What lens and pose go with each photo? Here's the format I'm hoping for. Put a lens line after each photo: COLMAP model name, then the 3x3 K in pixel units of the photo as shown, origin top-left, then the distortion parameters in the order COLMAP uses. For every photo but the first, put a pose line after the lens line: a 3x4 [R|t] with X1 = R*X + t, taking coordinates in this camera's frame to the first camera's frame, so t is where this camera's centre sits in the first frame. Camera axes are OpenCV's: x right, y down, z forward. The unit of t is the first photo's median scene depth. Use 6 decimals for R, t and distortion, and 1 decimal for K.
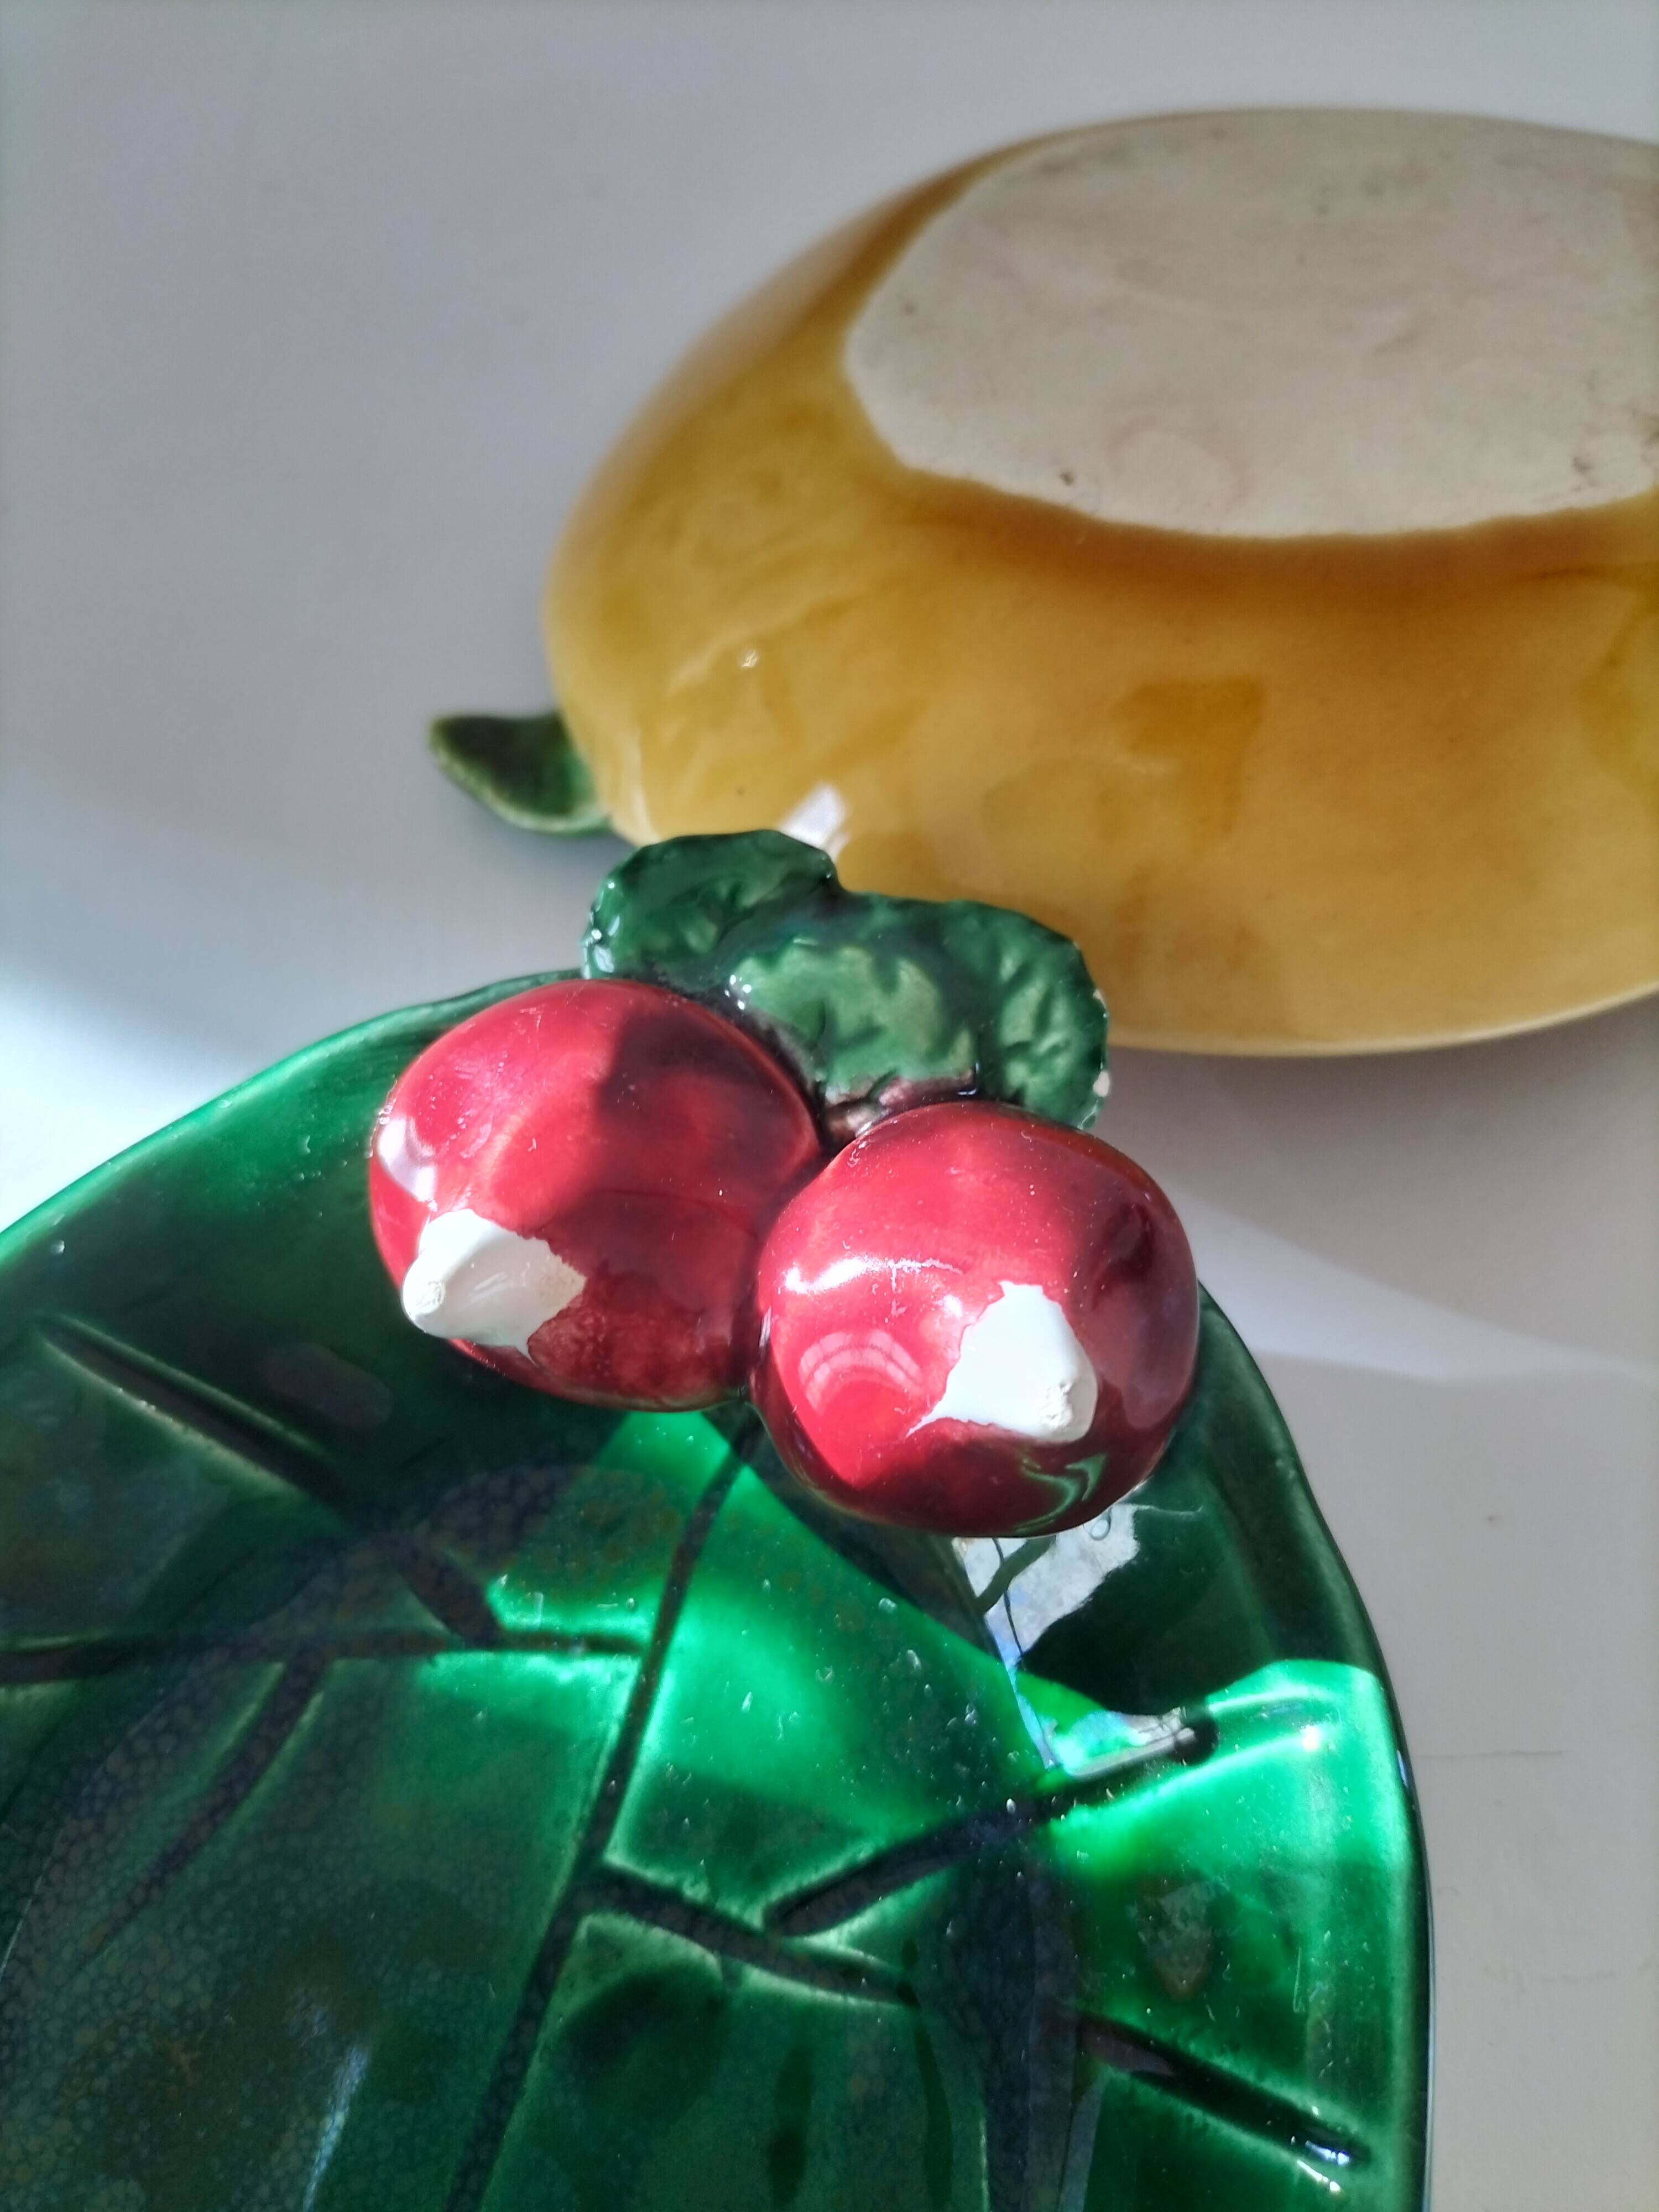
lens RADIAL K [[1790.7, 0, 824.3], [0, 1790.7, 1044.5], [0, 0, 1]] dist [-0.070531, -0.001934]
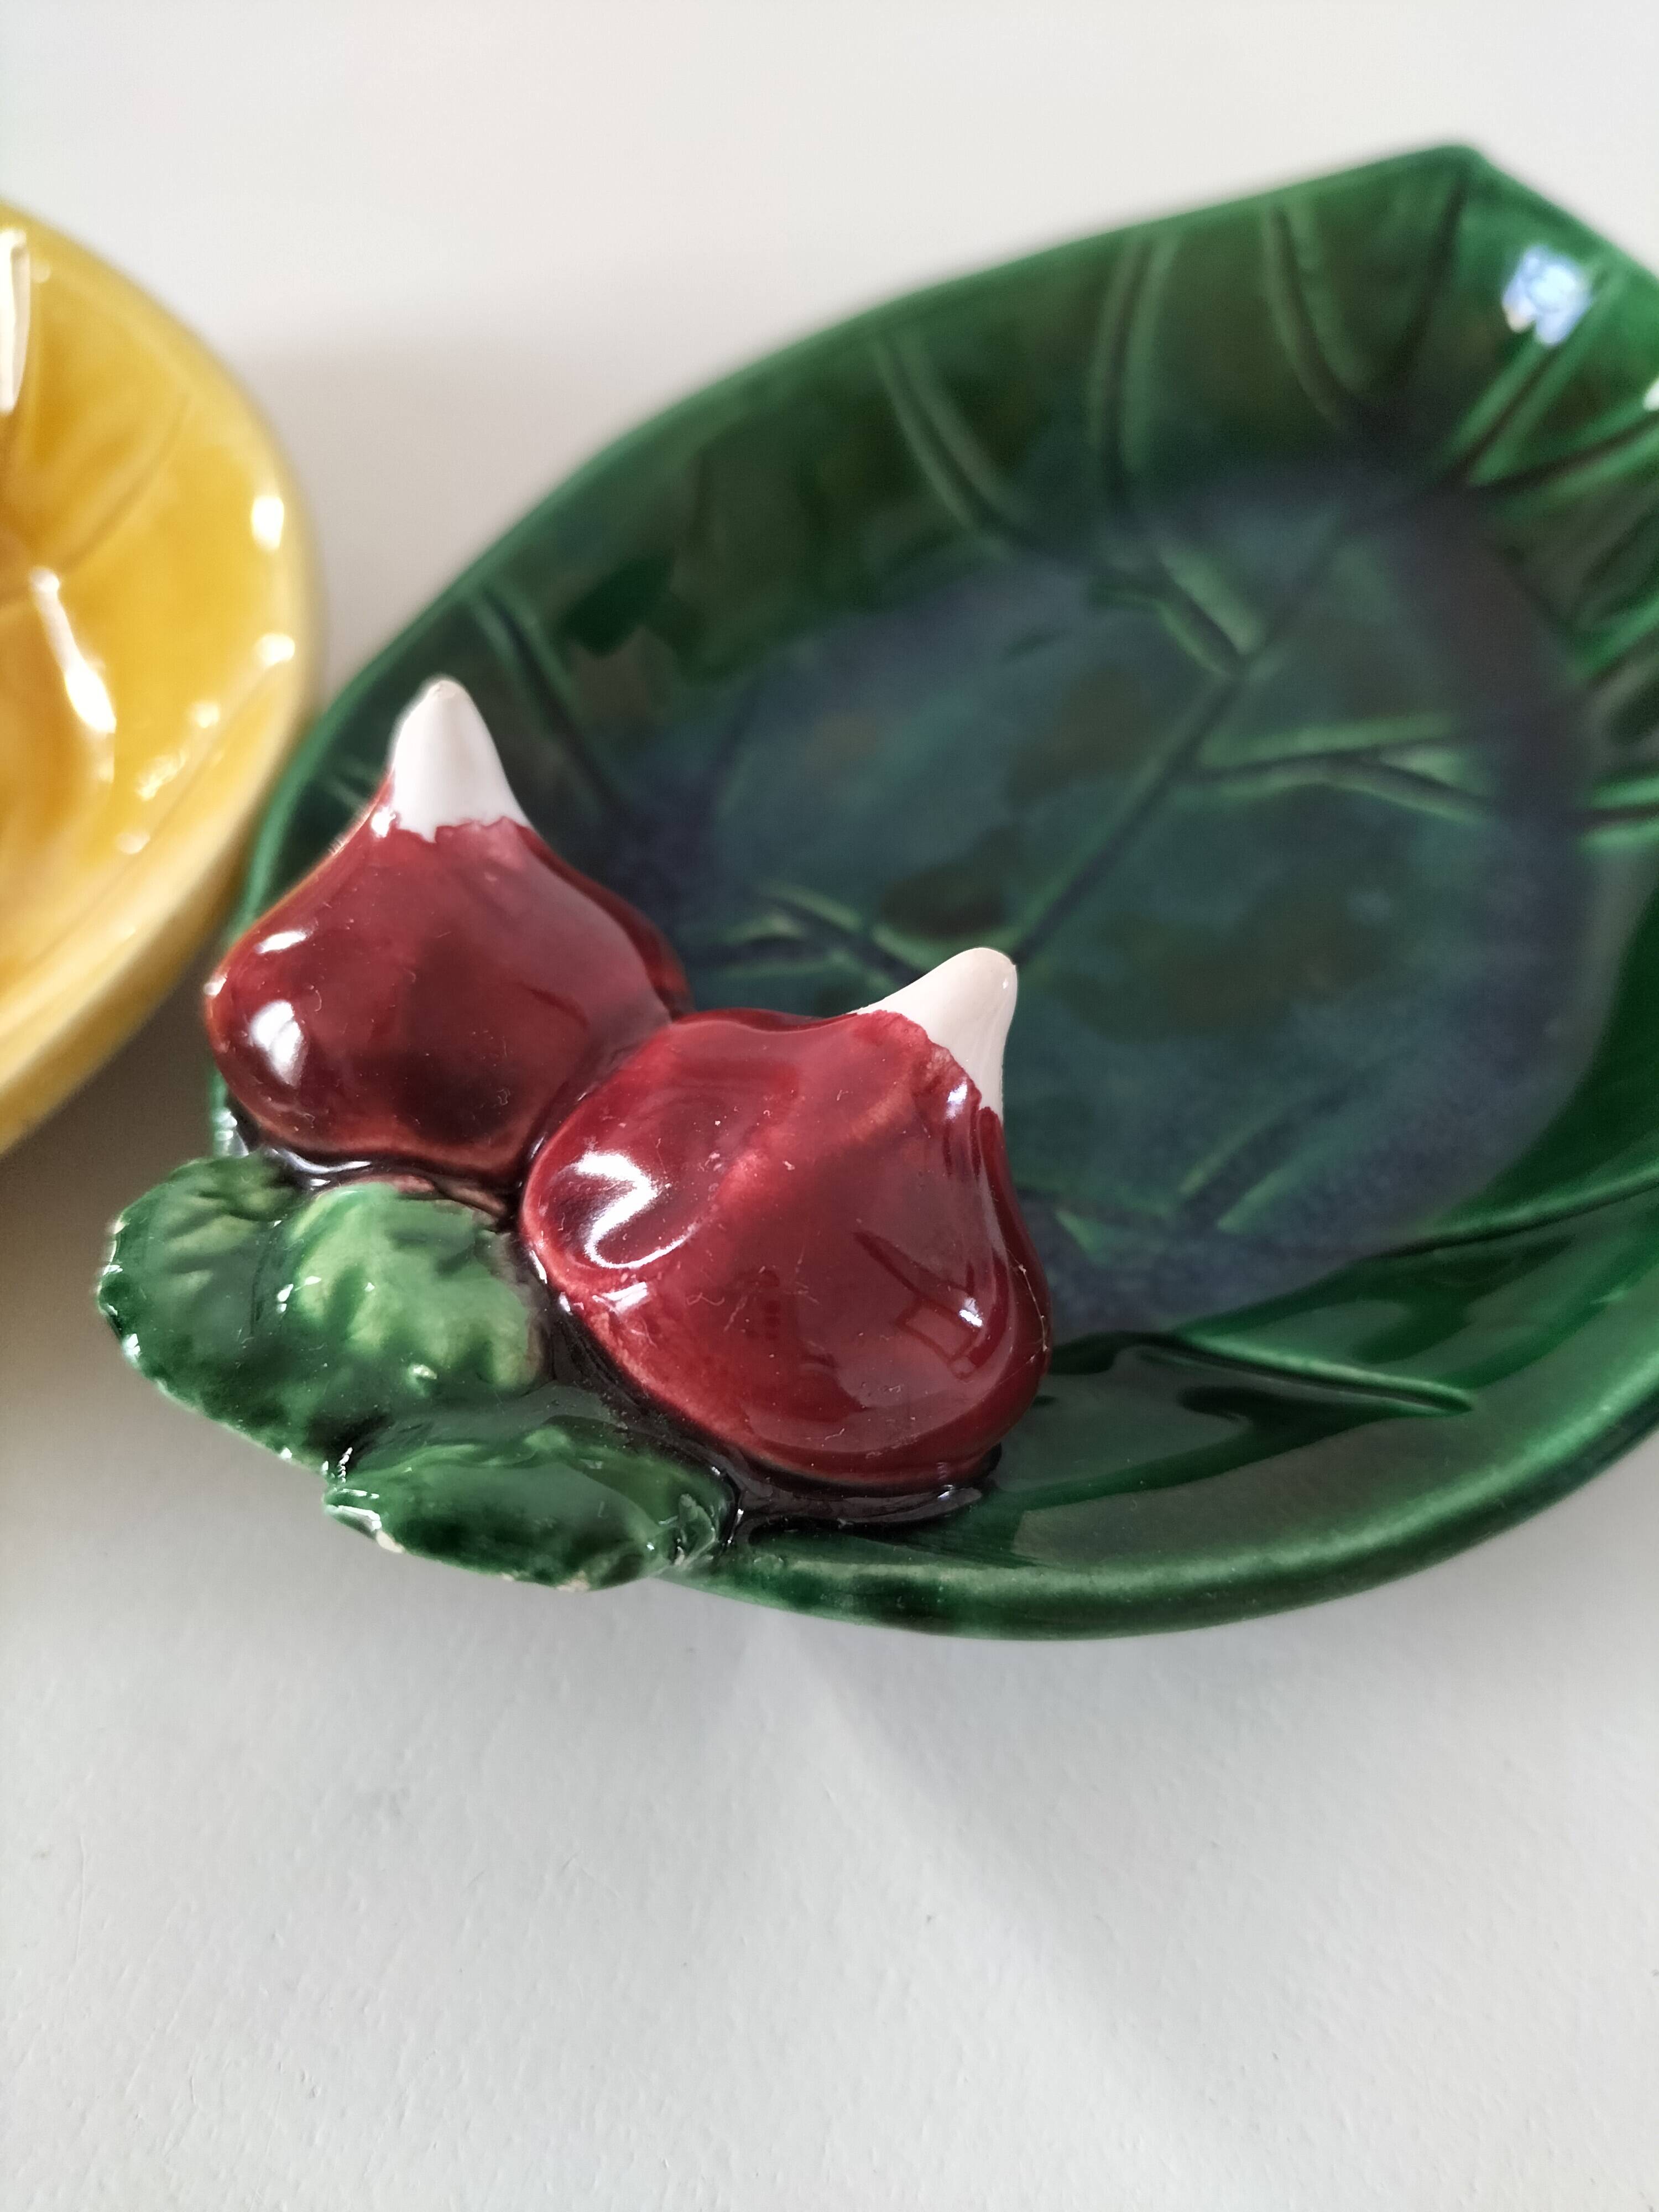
lens RADIAL K [[1817.3, 0, 825.2], [0, 1817.3, 1110.7], [0, 0, 1]] dist [0.047534, -0.197155]
pose [[-0.951312, -0.243425, 0.189077, -0.292338], [0.267131, -0.345080, 0.899756, -0.667565], [-0.153777, 0.906457, 0.393305, 0.603689]]
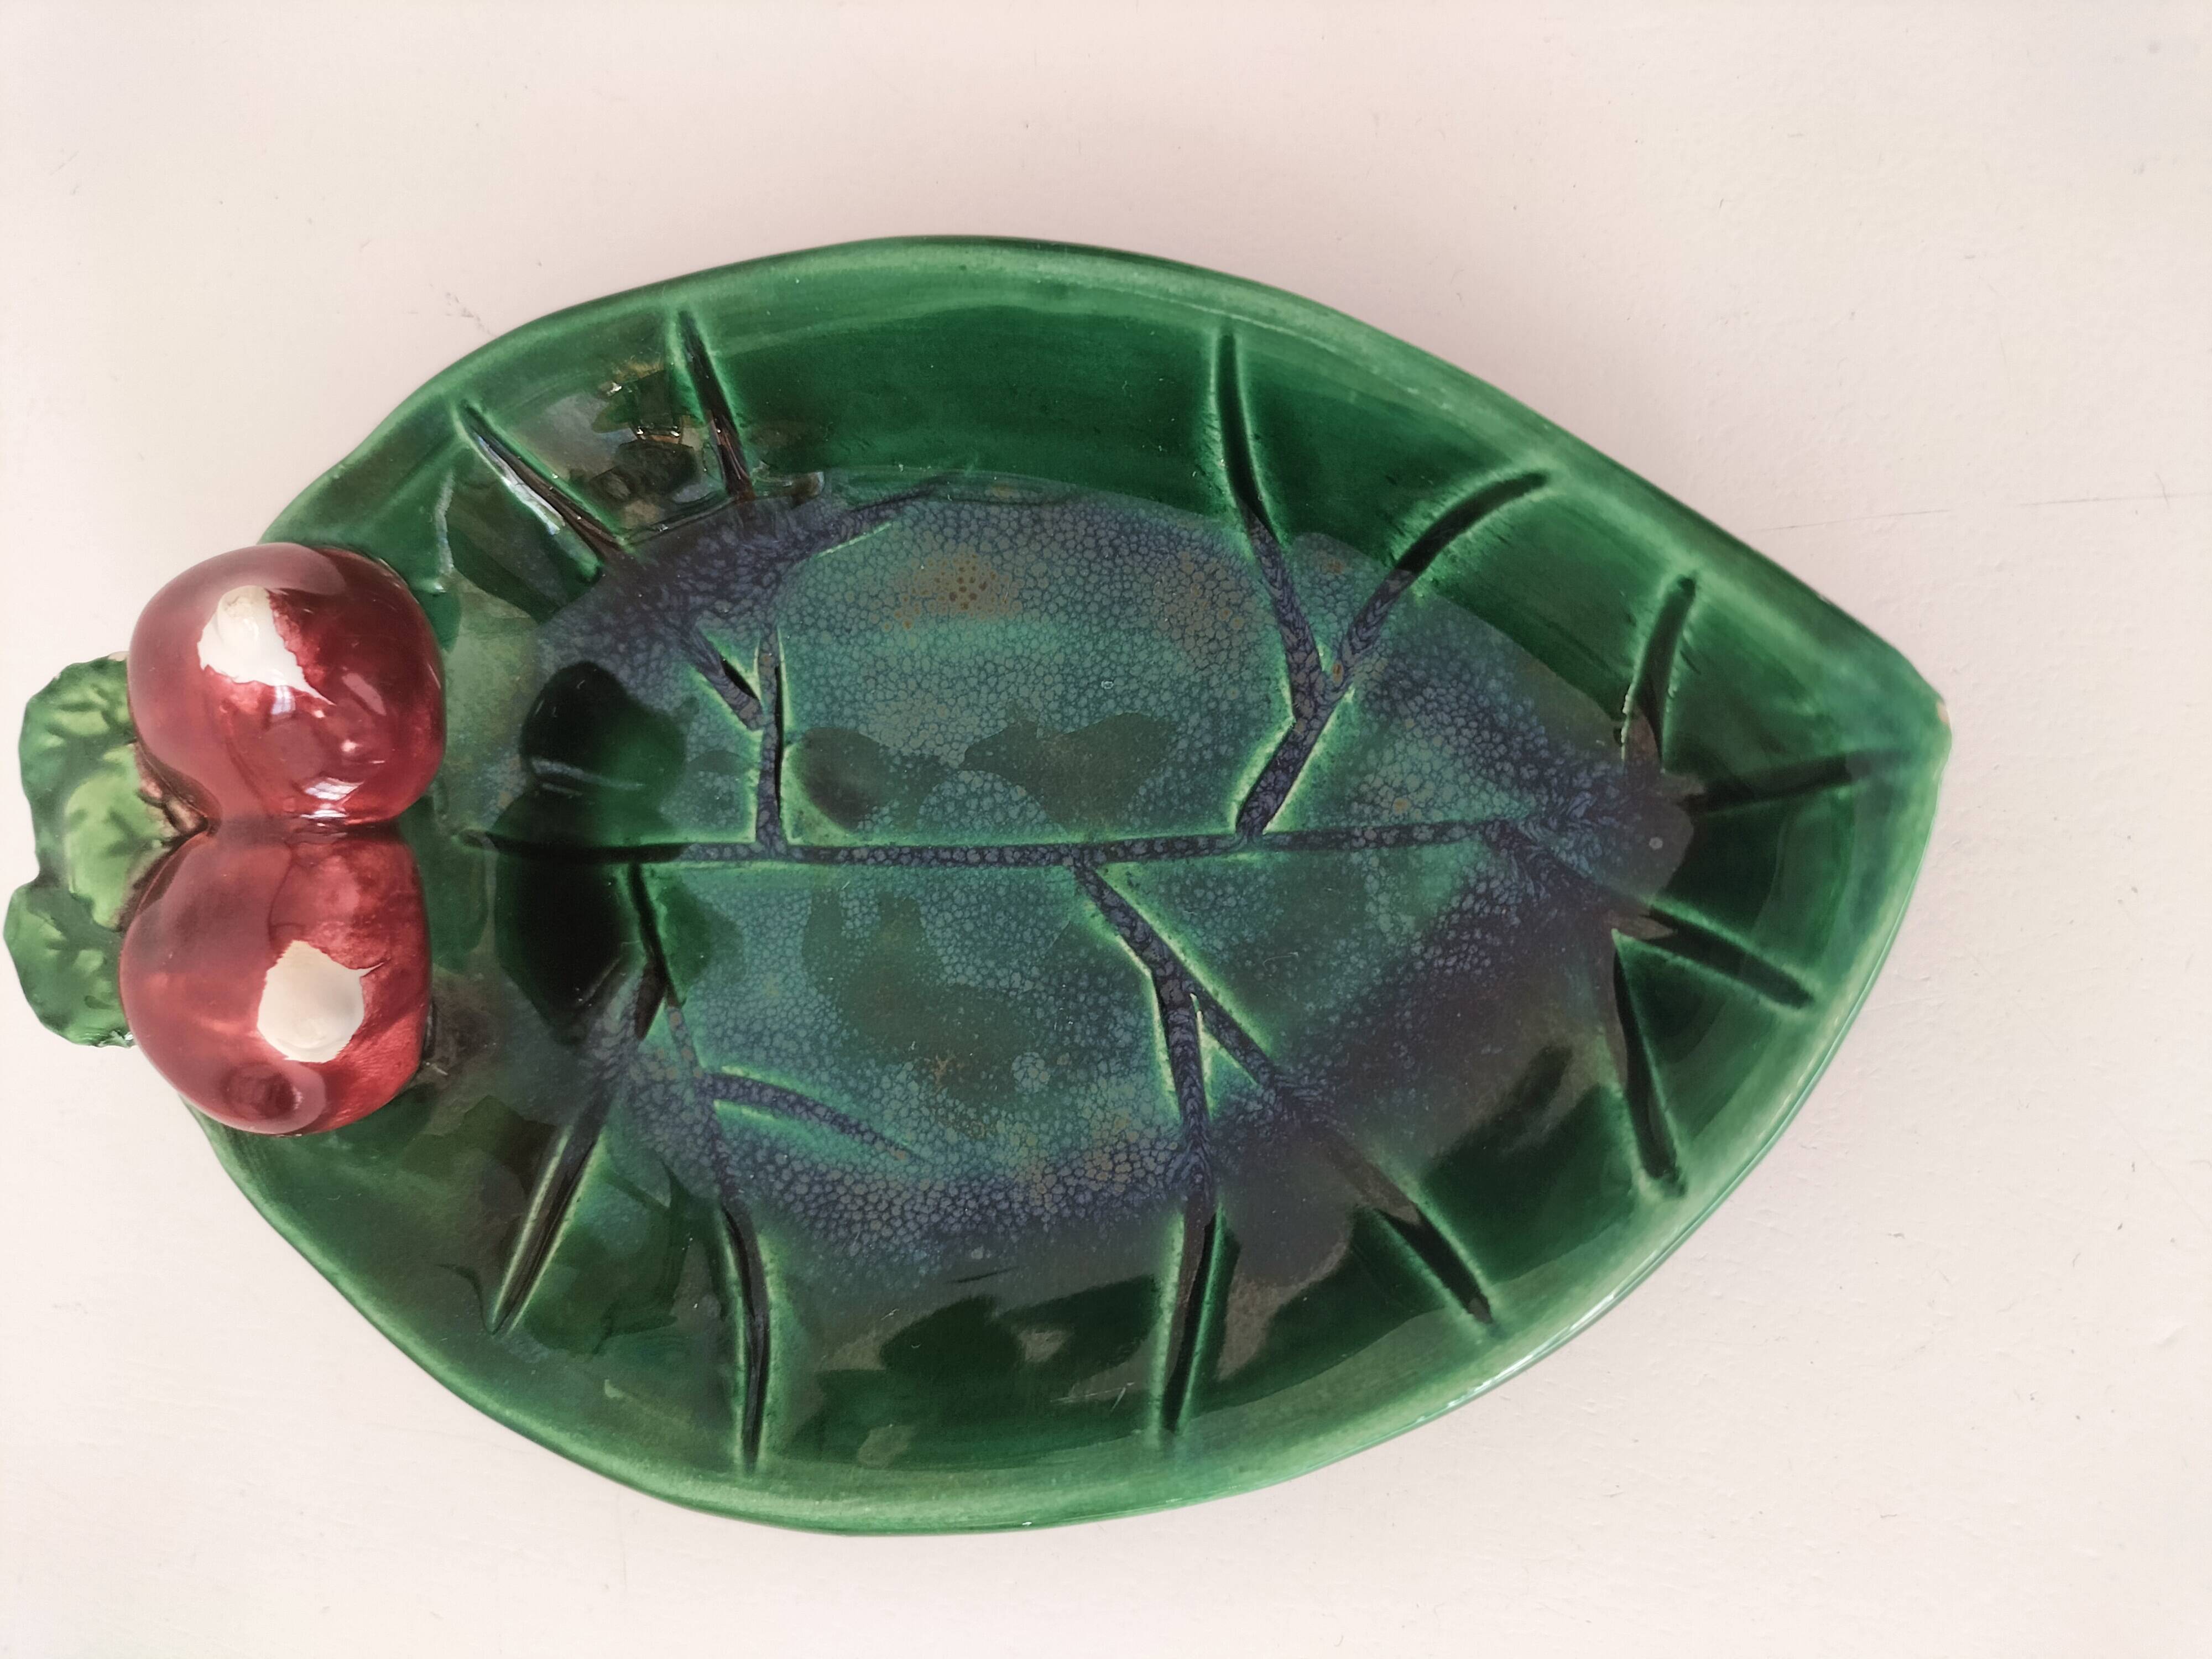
lens RADIAL K [[1754.0, 0, 1118.1], [0, 1754.0, 843.7], [0, 0, 1]] dist [0.053552, -0.177348]
pose [[-0.289944, -0.955138, 0.060360, -0.307977], [0.931948, -0.267430, 0.244855, 0.388670], [-0.217728, 0.127247, 0.967679, -0.511621]]
